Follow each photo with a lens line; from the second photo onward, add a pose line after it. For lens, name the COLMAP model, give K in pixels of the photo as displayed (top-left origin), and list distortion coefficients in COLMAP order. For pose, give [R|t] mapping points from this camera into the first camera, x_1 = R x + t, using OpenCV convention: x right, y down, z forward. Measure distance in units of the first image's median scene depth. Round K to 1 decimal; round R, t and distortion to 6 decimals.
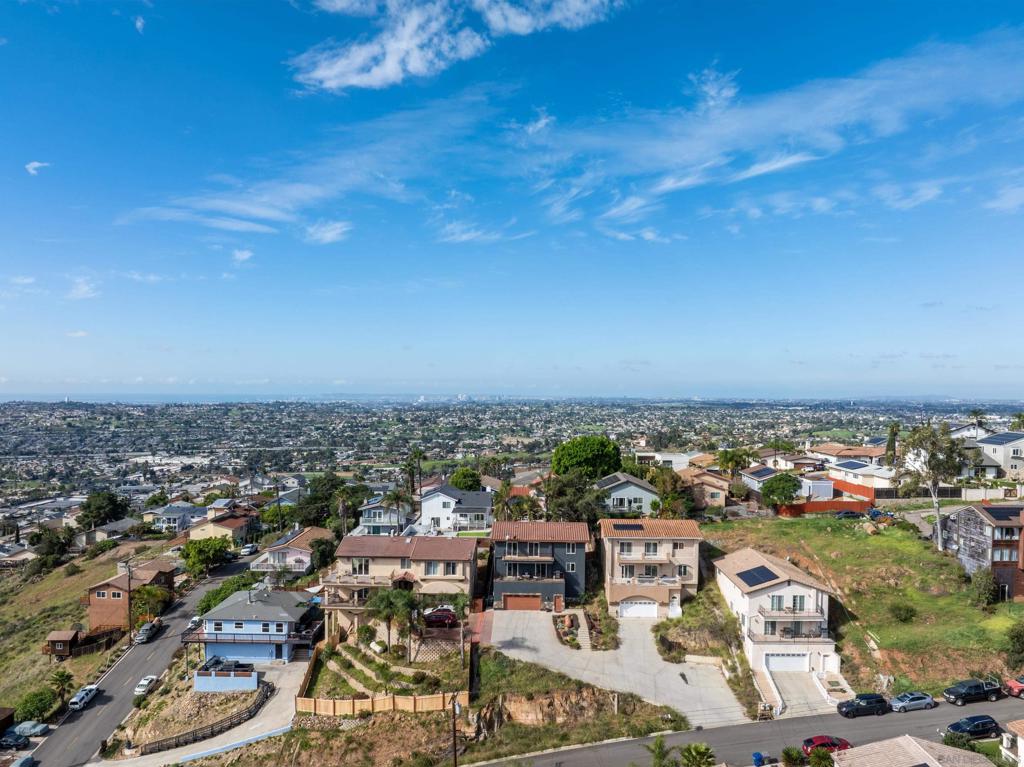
lens RADIAL K [[776.4, 0, 501.1], [0, 776.4, 385.5], [0, 0, 1]] dist [-0.031518, 0.004813]
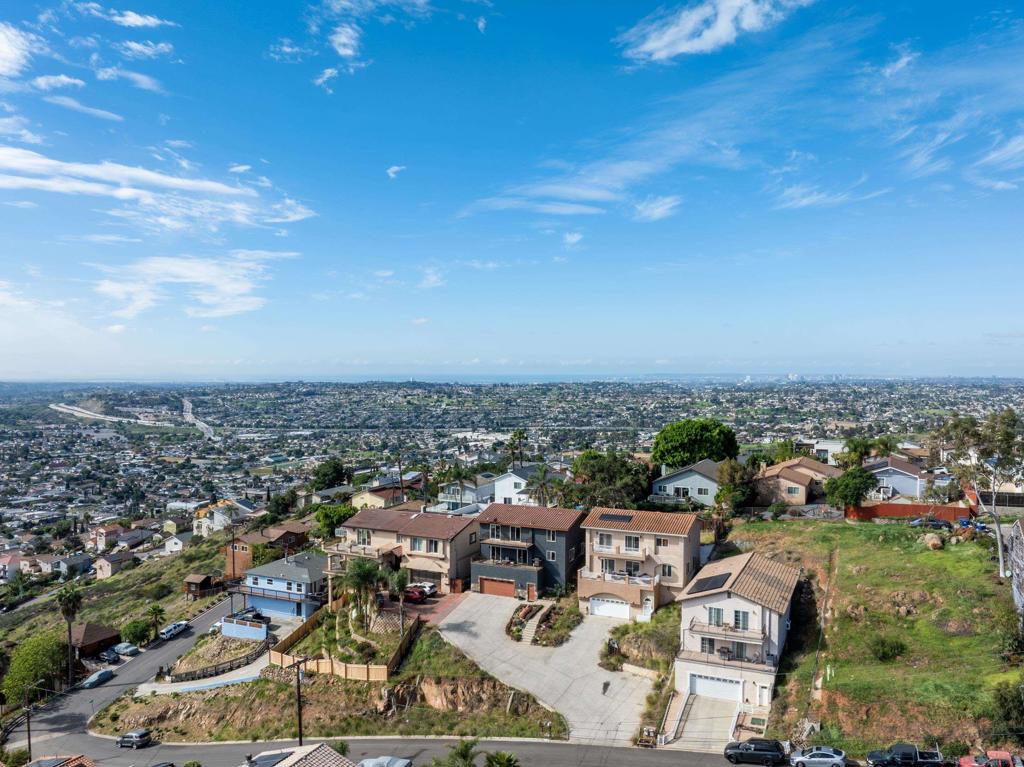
lens RADIAL K [[792.5, 0, 497.5], [0, 792.5, 367.1], [0, 0, 1]] dist [-0.030341, -0.001612]
pose [[0.915909, -0.005944, -0.401342, 0.420096], [0.006898, 0.999976, 0.000931, 0.003617], [0.401326, -0.003622, 0.915928, 0.094101]]
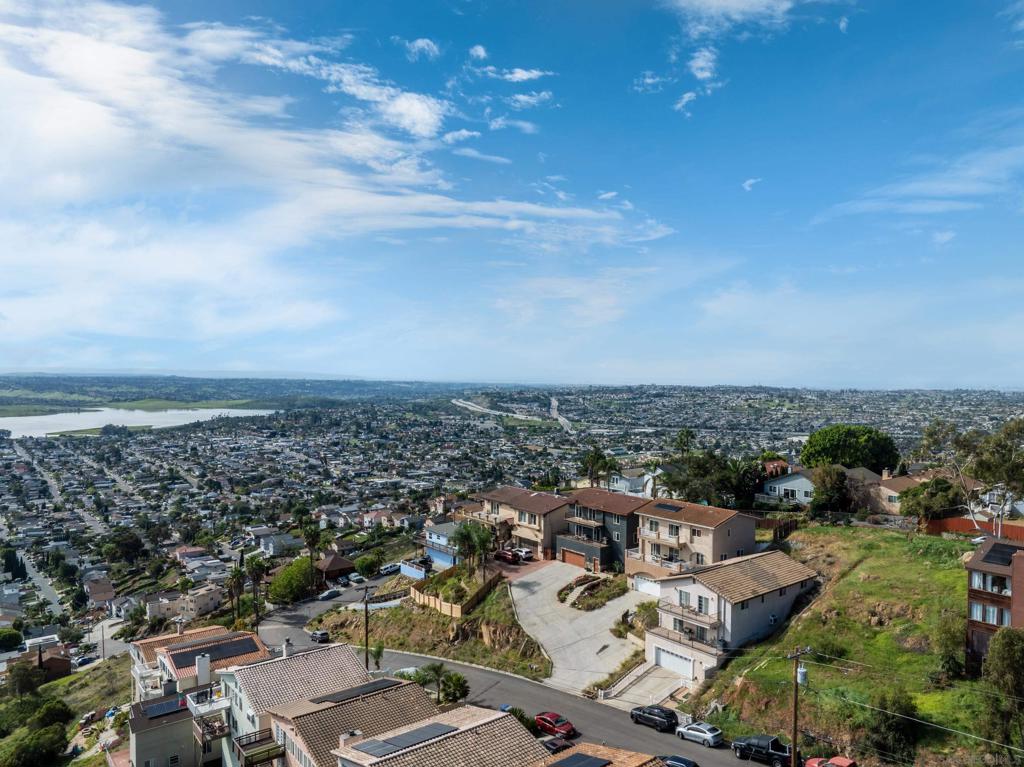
lens RADIAL K [[719.1, 0, 507.1], [0, 719.1, 367.0], [0, 0, 1]] dist [-0.031378, 0.000664]
pose [[0.650283, -0.004966, -0.759676, 0.755126], [-0.000684, 0.999974, -0.007122, 0.006147], [0.759692, 0.005151, 0.650263, 0.235622]]
